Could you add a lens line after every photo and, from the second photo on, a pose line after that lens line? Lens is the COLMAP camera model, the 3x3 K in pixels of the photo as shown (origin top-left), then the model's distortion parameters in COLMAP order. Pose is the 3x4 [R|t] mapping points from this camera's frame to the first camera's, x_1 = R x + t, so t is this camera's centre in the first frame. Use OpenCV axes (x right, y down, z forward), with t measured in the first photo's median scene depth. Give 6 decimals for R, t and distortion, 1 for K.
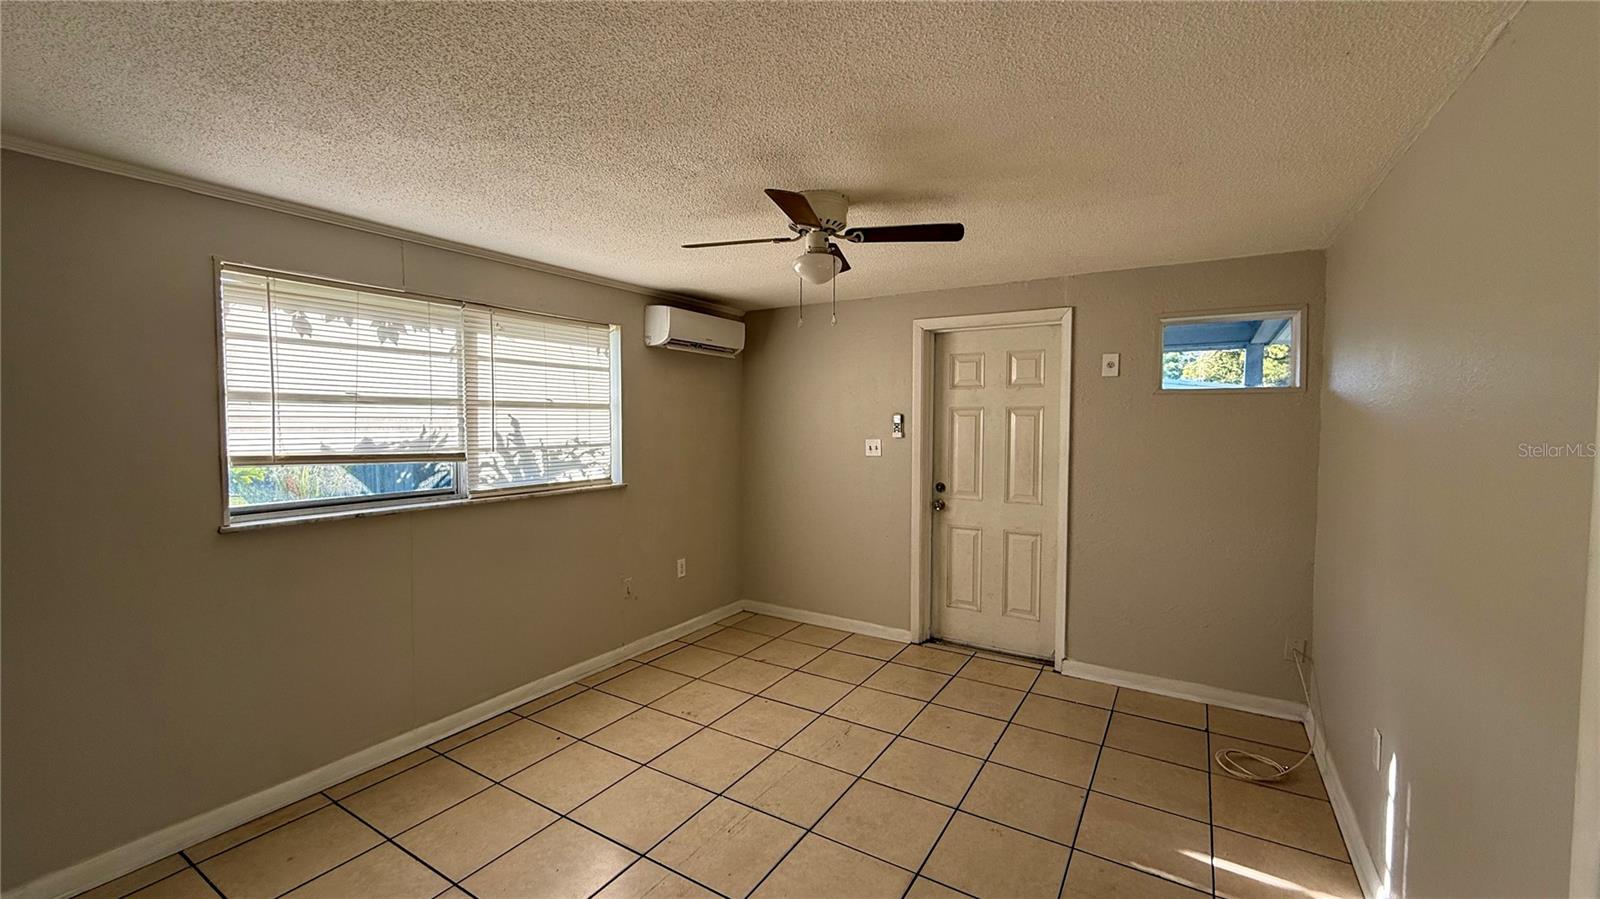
lens RADIAL K [[639.2, 0, 800.5], [0, 639.2, 449.8], [0, 0, 1]] dist [0.003852, 0.001260]
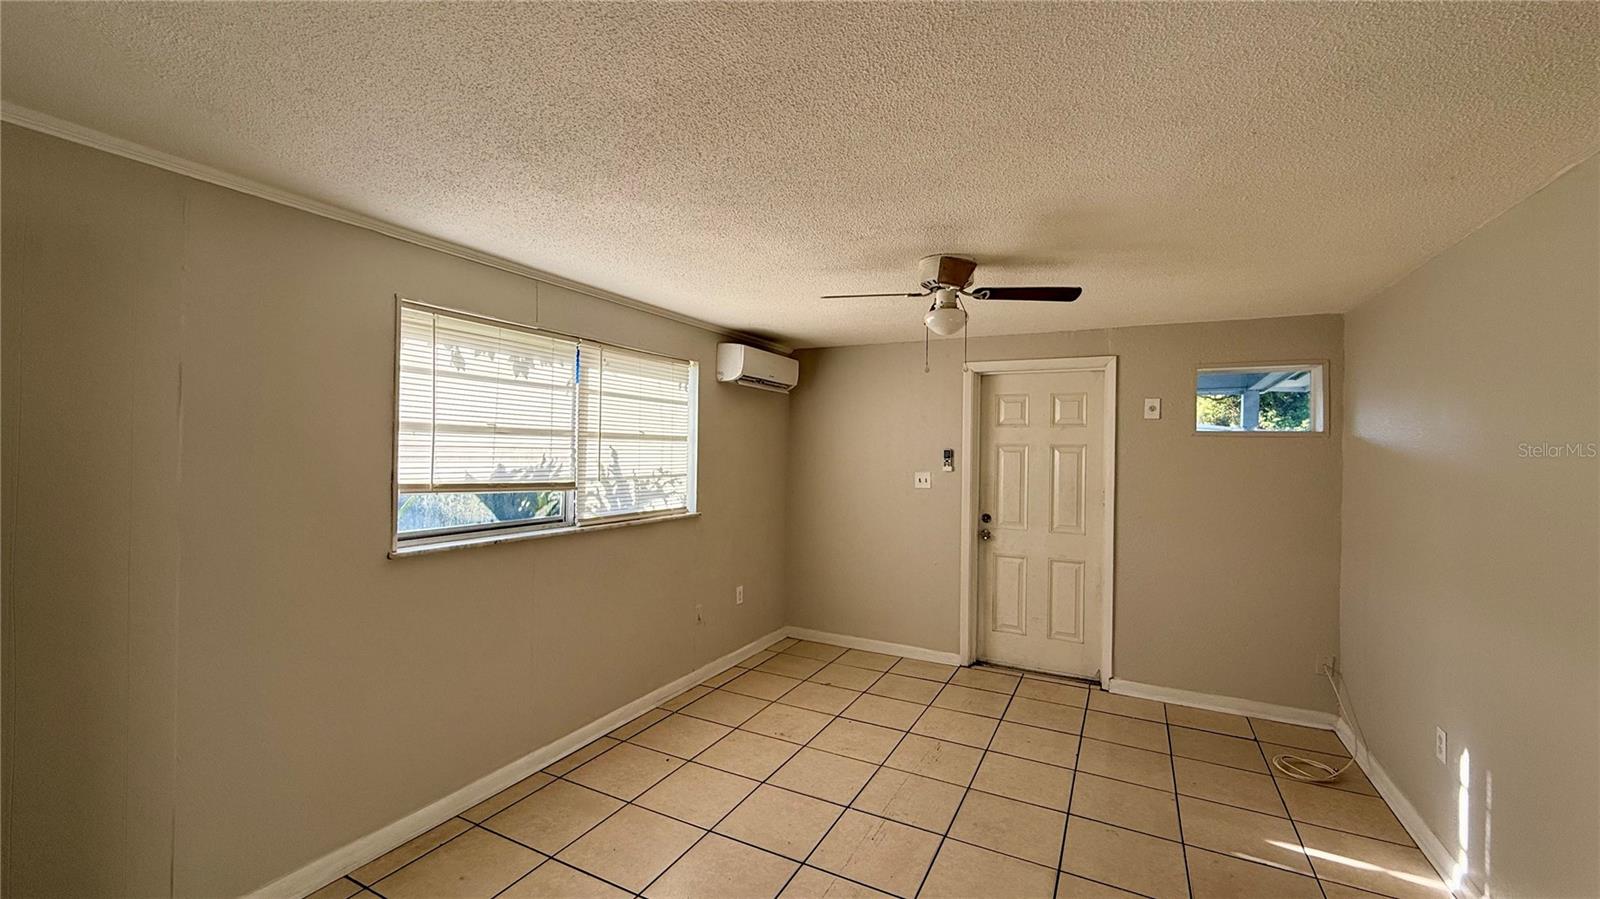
lens RADIAL K [[639.2, 0, 799.5], [0, 639.2, 450.2], [0, 0, 1]] dist [0.003852, 0.001260]
pose [[0.996864, 0.013995, 0.077886, -0.232921], [-0.010408, 0.998875, -0.046271, -0.002667], [-0.078446, 0.045315, 0.995888, -0.062328]]
